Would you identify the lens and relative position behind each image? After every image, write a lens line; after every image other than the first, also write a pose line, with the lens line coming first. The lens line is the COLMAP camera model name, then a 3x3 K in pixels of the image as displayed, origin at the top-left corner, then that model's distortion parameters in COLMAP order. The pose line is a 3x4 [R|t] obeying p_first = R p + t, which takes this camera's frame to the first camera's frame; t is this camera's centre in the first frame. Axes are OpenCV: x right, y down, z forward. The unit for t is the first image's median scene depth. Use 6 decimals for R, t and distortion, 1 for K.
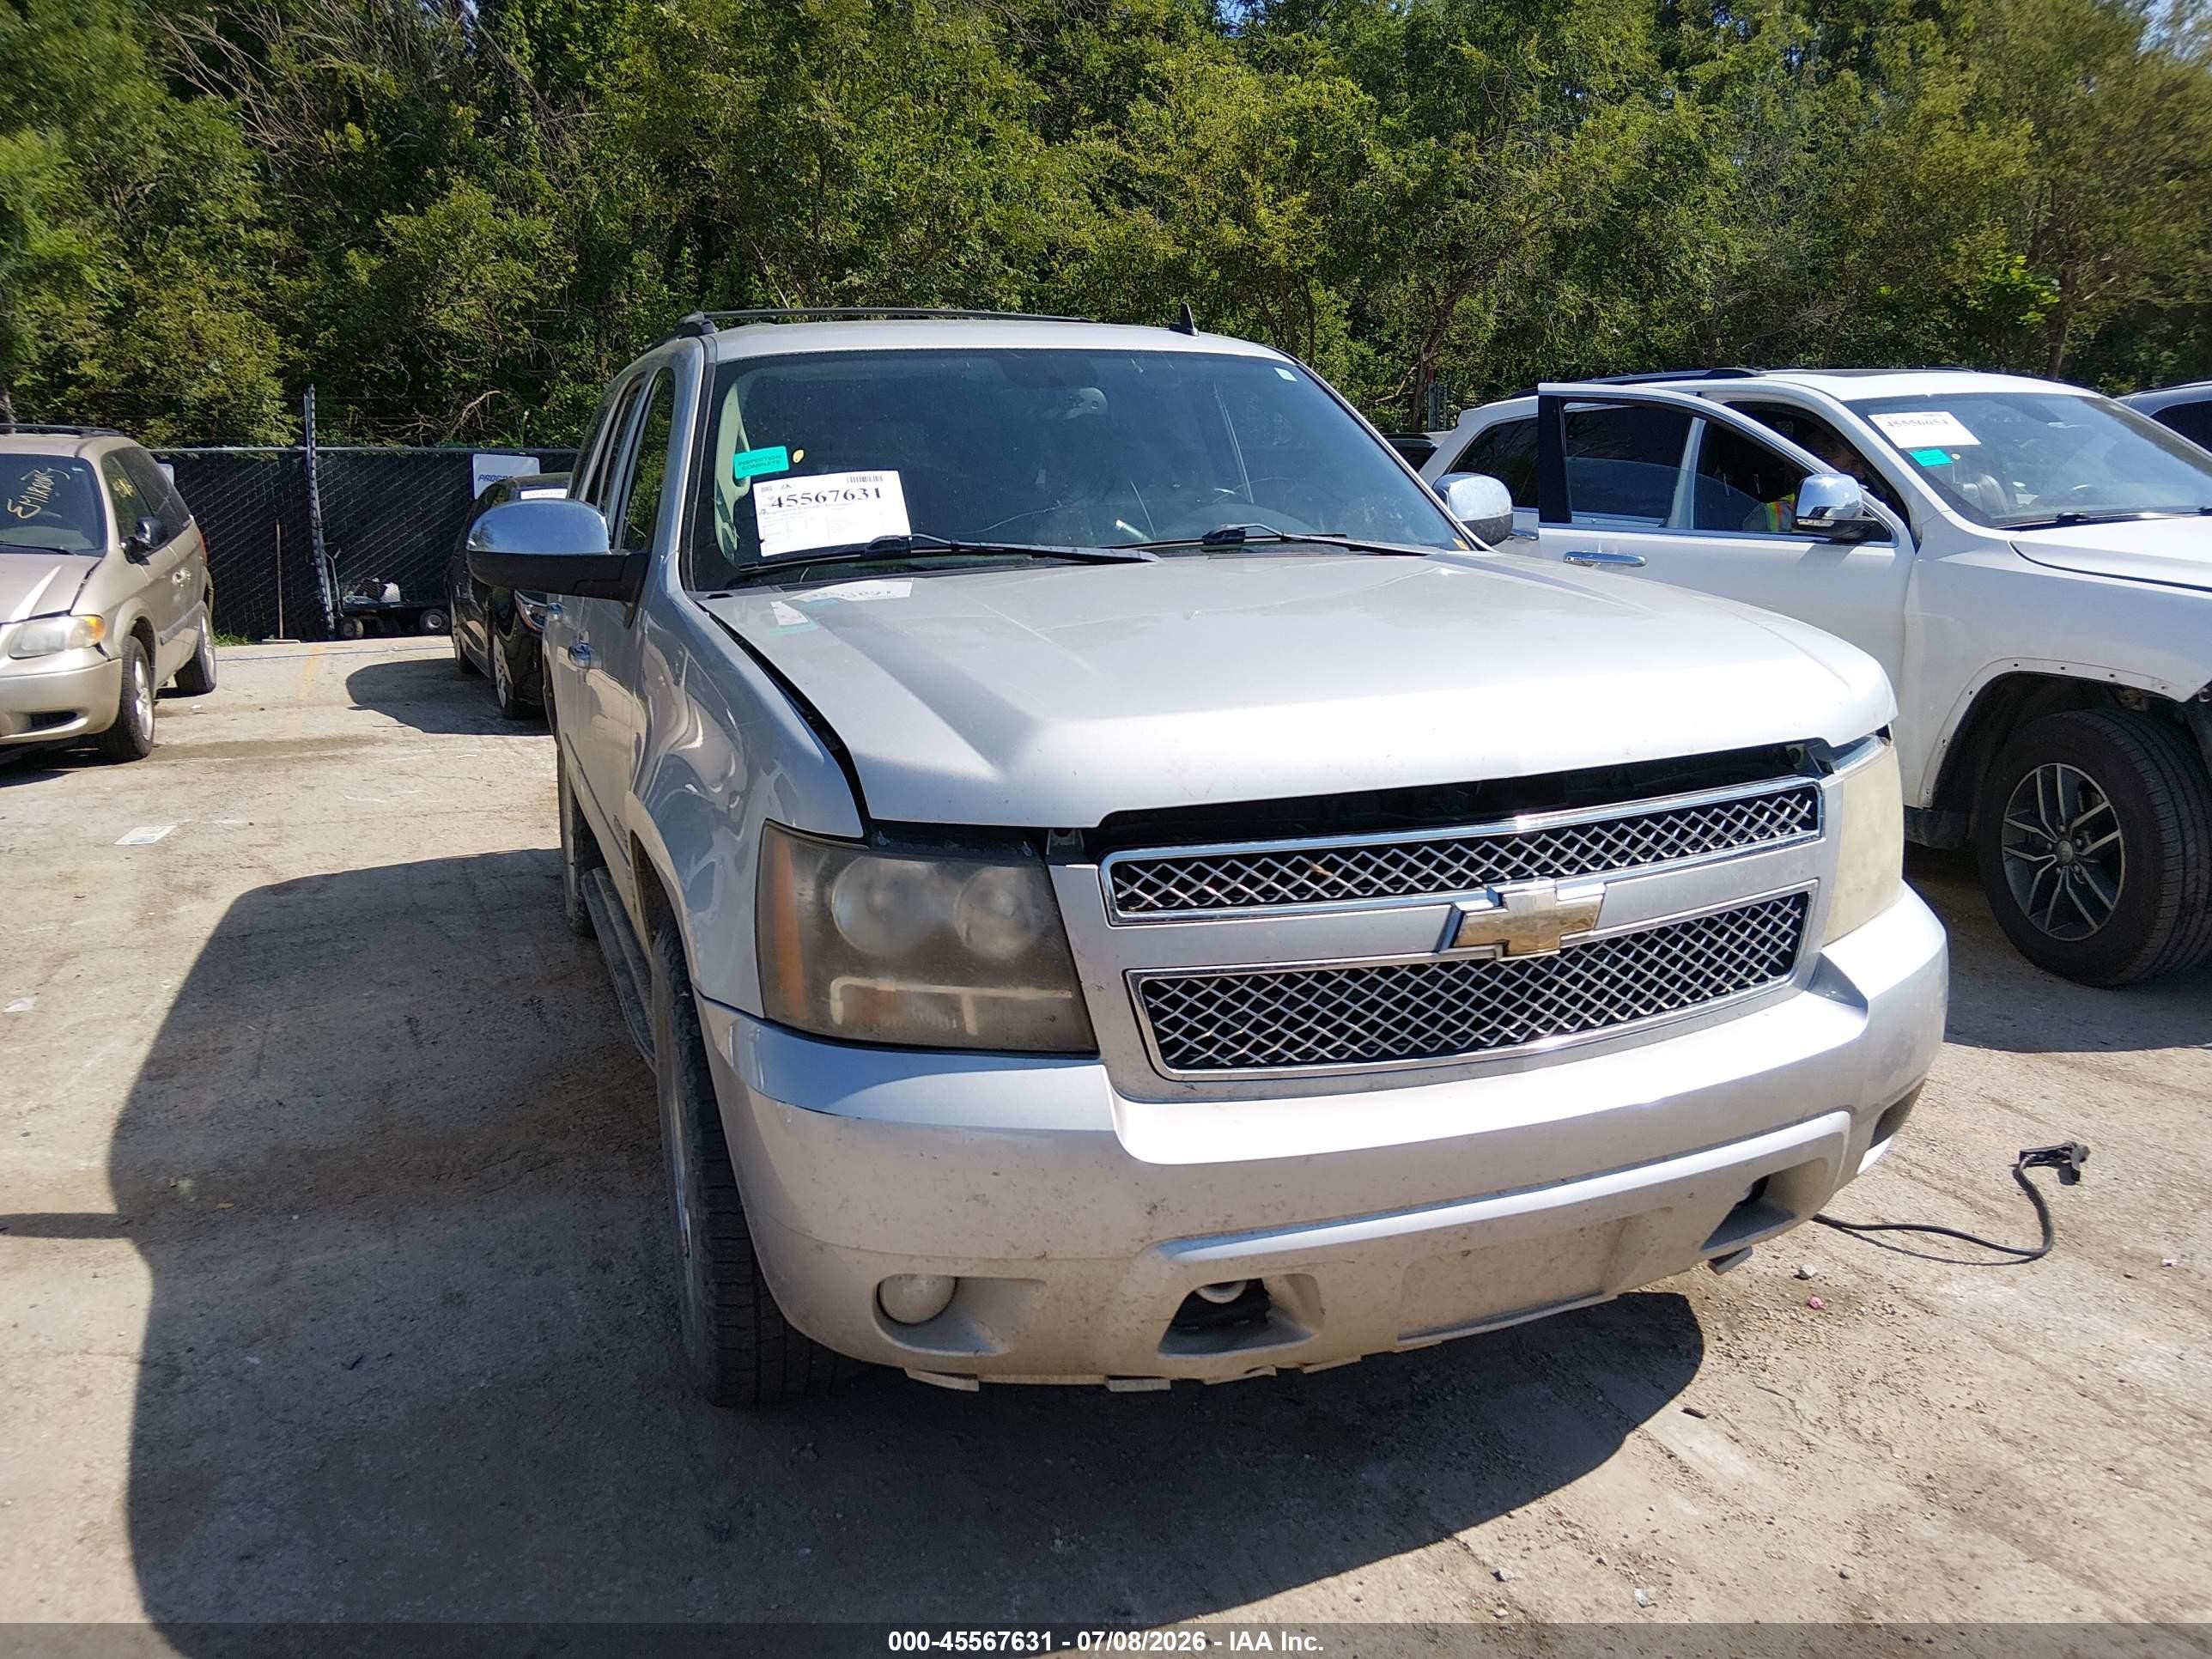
lens RADIAL K [[1717.4, 0, 1104.9], [0, 1717.4, 816.0], [0, 0, 1]] dist [0.099181, -0.187595]
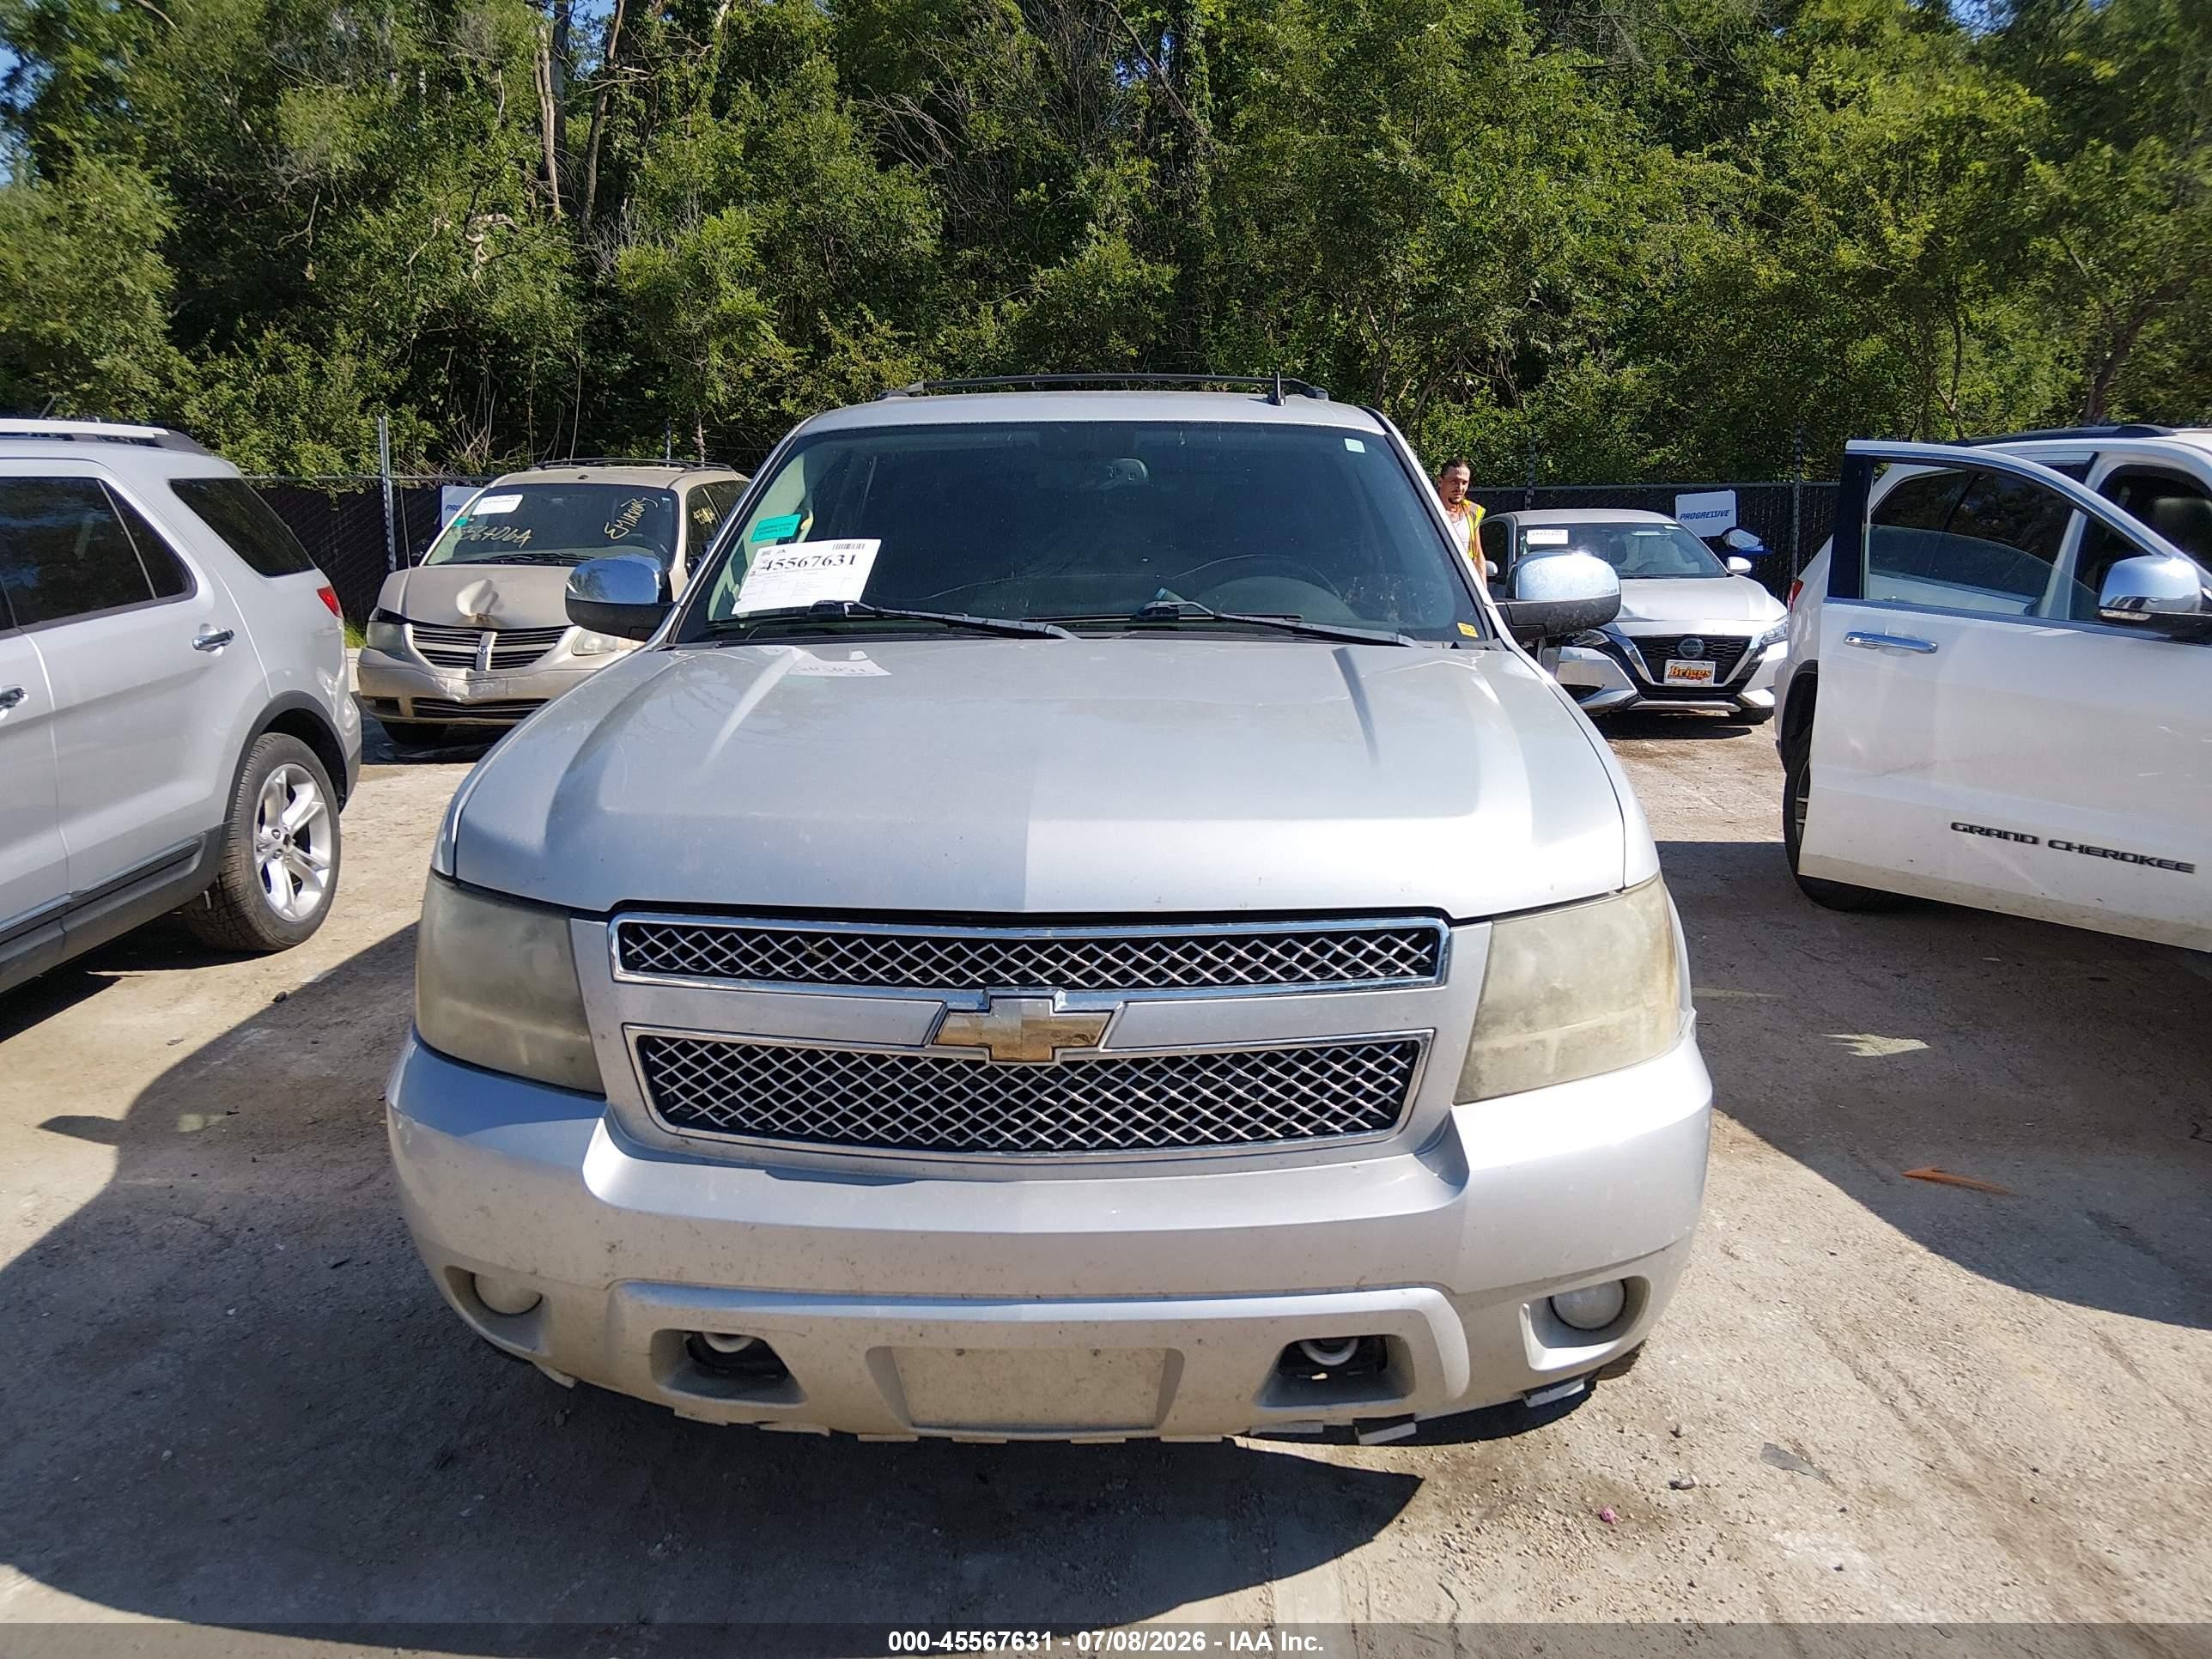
lens RADIAL K [[1717.4, 0, 1104.9], [0, 1717.4, 816.0], [0, 0, 1]] dist [0.099181, -0.187595]
pose [[0.917226, 0.090065, -0.388054, 0.446309], [-0.095478, 0.995417, 0.005353, -0.047872], [0.386757, 0.032141, 0.921621, 0.068990]]
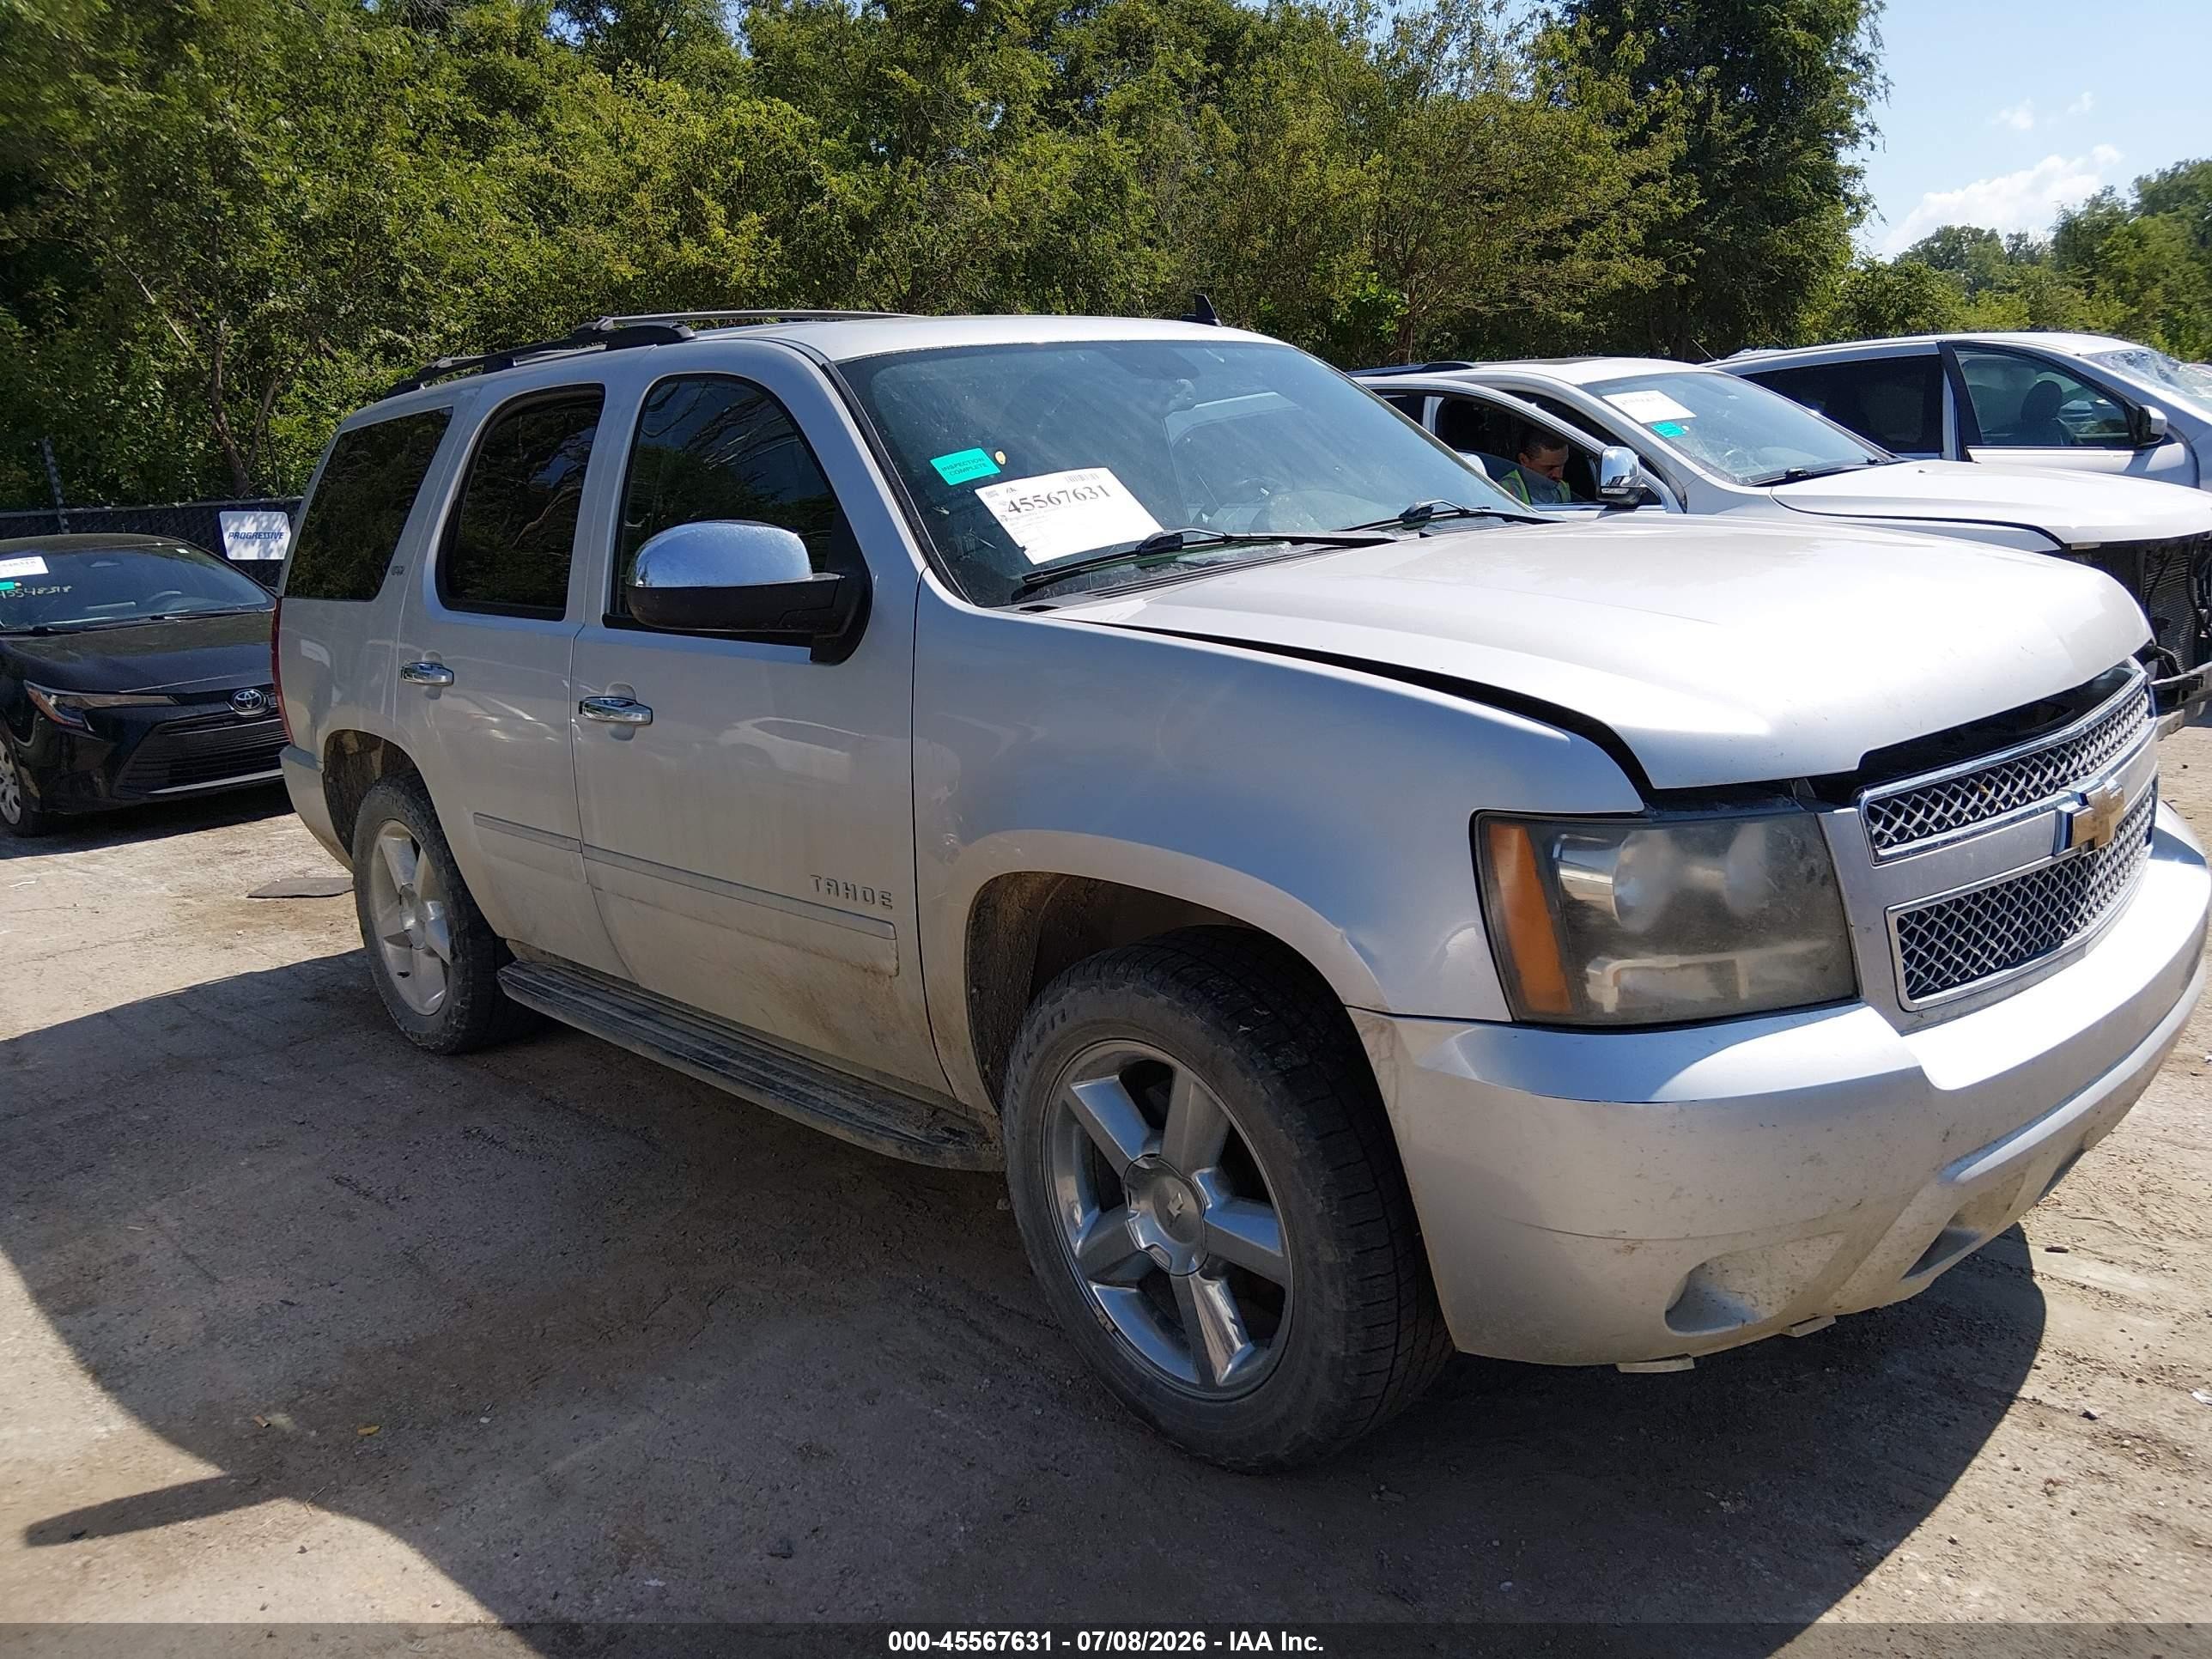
lens RADIAL K [[1717.4, 0, 1104.9], [0, 1717.4, 816.0], [0, 0, 1]] dist [0.099181, -0.187595]
pose [[0.922883, -0.123352, 0.364788, -0.497408], [0.129029, 0.991601, 0.008873, -0.020654], [-0.362819, 0.038879, 0.931048, 0.137098]]
